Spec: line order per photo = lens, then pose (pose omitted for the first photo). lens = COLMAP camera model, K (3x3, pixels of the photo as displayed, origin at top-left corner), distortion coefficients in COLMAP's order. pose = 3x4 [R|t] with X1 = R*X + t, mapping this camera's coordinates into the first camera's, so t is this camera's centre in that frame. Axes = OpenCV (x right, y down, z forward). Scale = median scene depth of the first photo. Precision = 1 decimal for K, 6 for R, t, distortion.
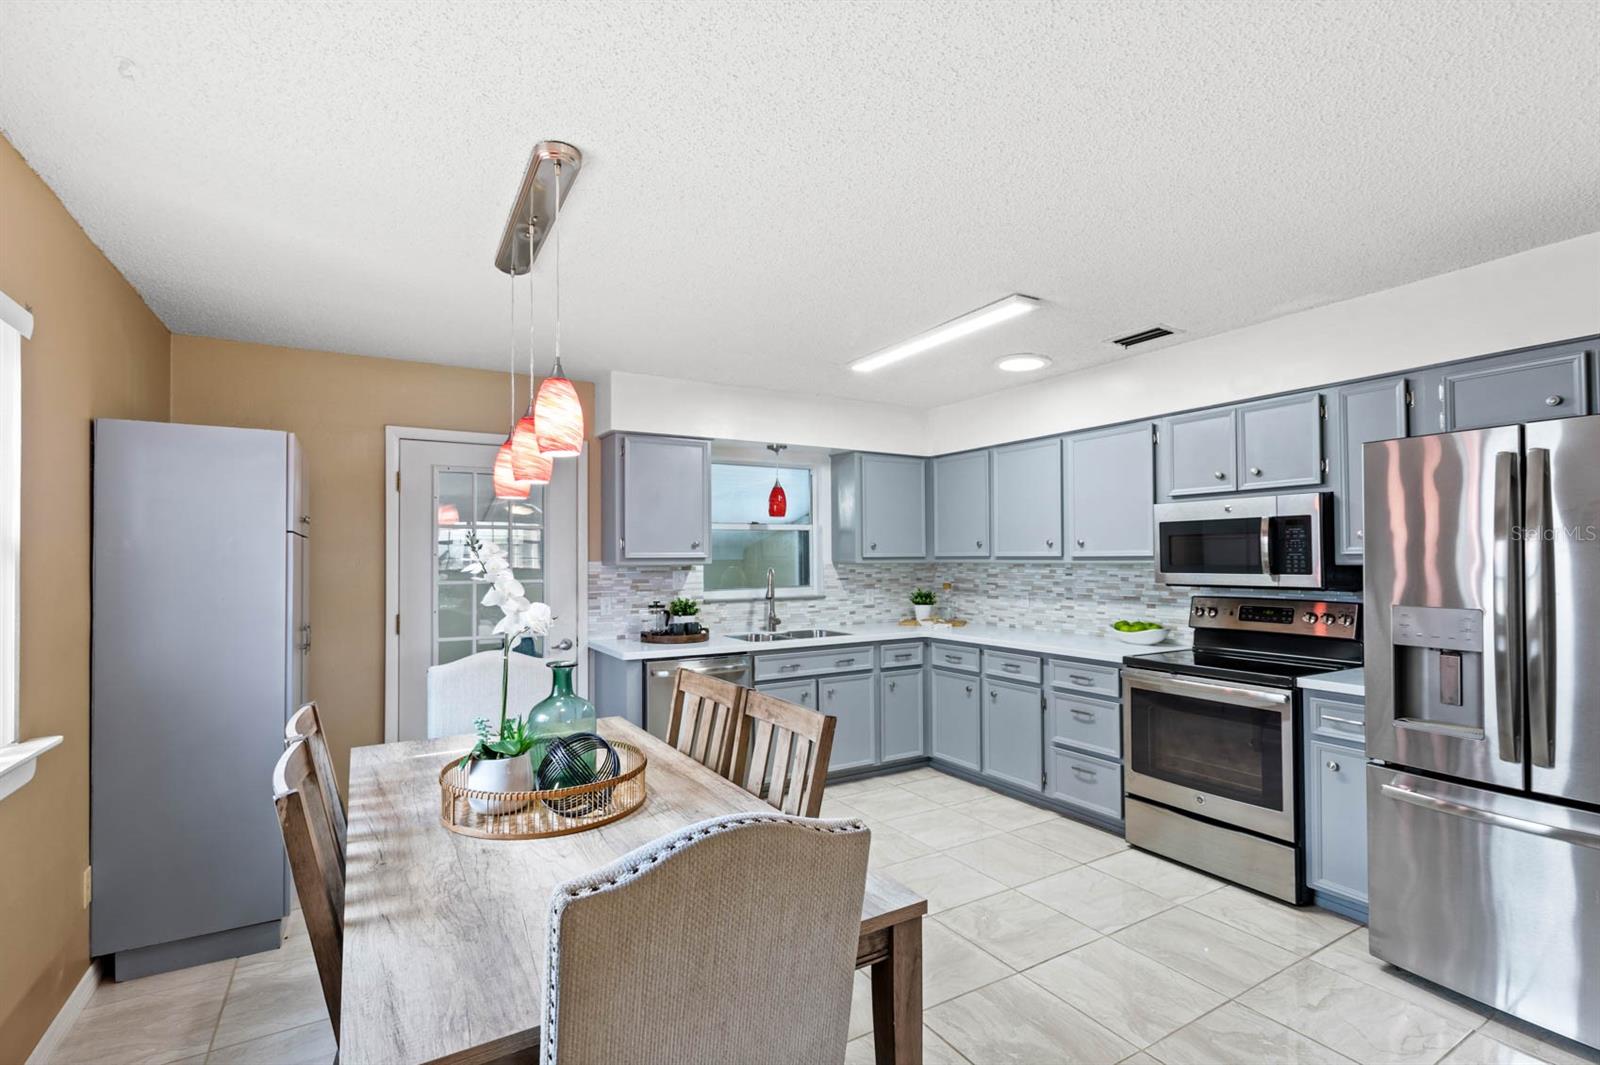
lens RADIAL K [[734.1, 0, 800.8], [0, 734.1, 543.1], [0, 0, 1]] dist [0.001057, -0.000166]
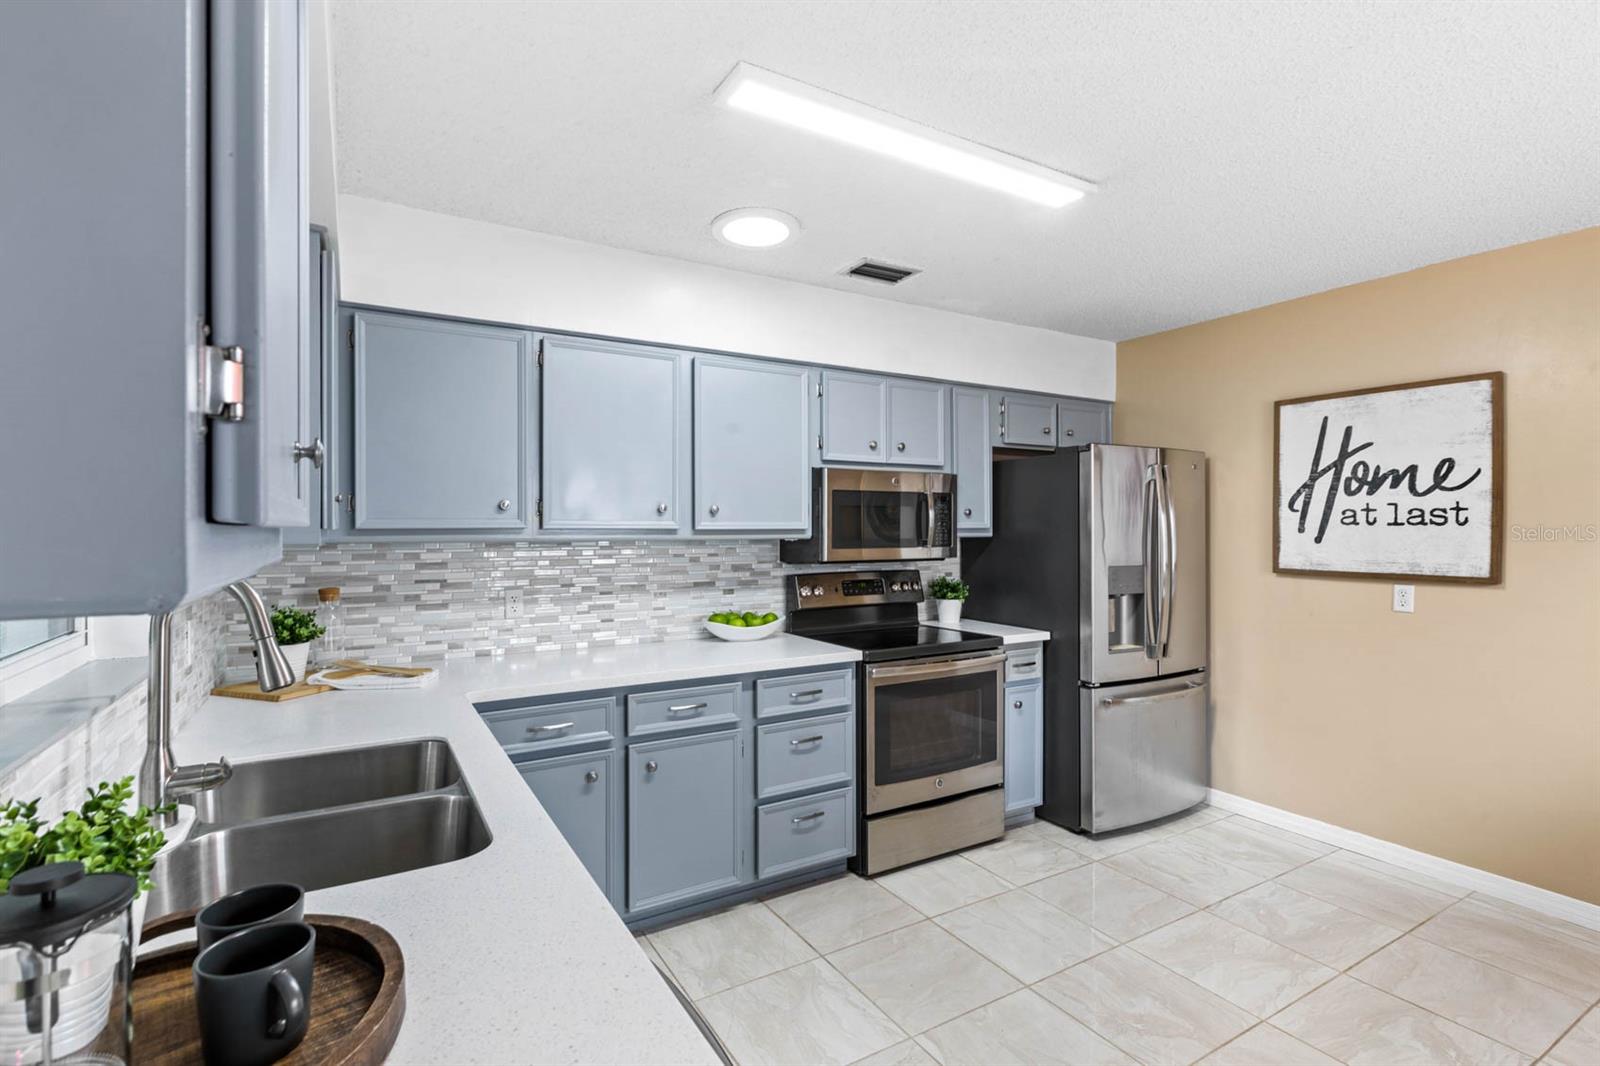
lens RADIAL K [[748.4, 0, 800.2], [0, 748.4, 525.9], [0, 0, 1]] dist [0.001029, 0.000065]
pose [[0.004969, 0.009104, 0.999946, -0.356868], [-0.018320, 0.999792, -0.009011, 0.020919], [-0.999820, -0.018274, 0.005134, 0.961090]]
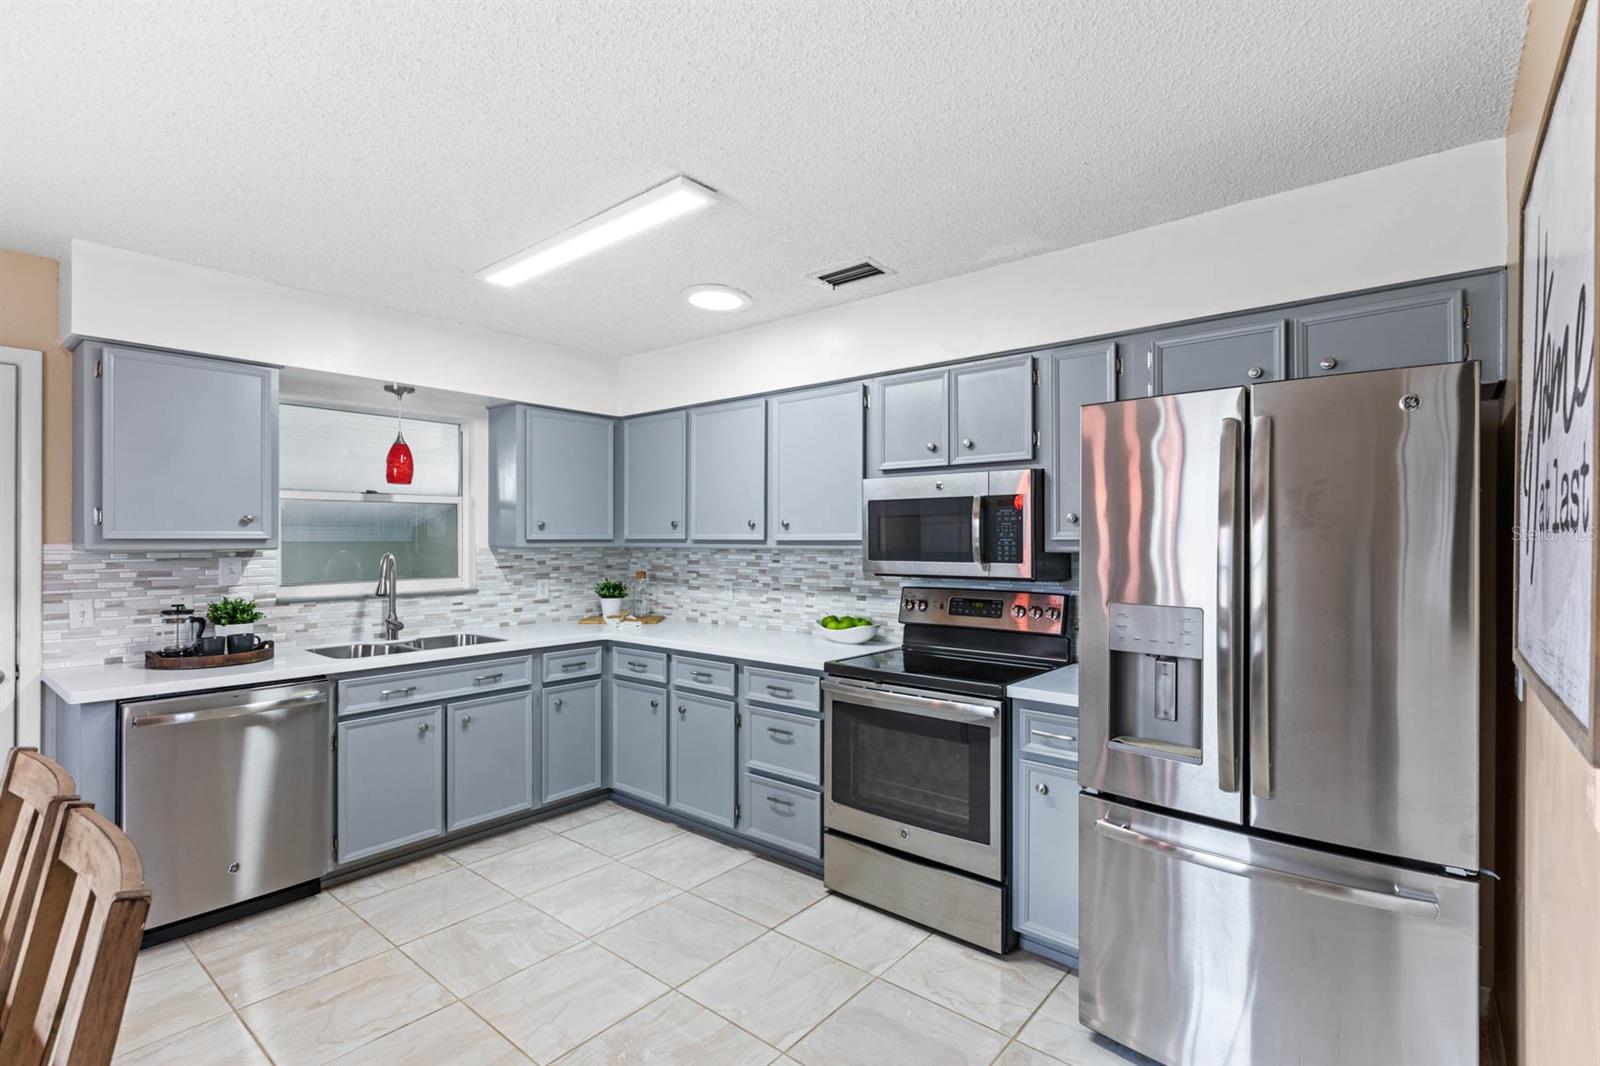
lens RADIAL K [[752.4, 0, 800.0], [0, 752.4, 533.0], [0, 0, 1]] dist [-0.000545, 0.000192]
pose [[0.944218, 0.008947, 0.329200, 0.120472], [-0.012616, 0.999880, 0.009010, 0.001950], [-0.329080, -0.012661, 0.944217, 0.193069]]
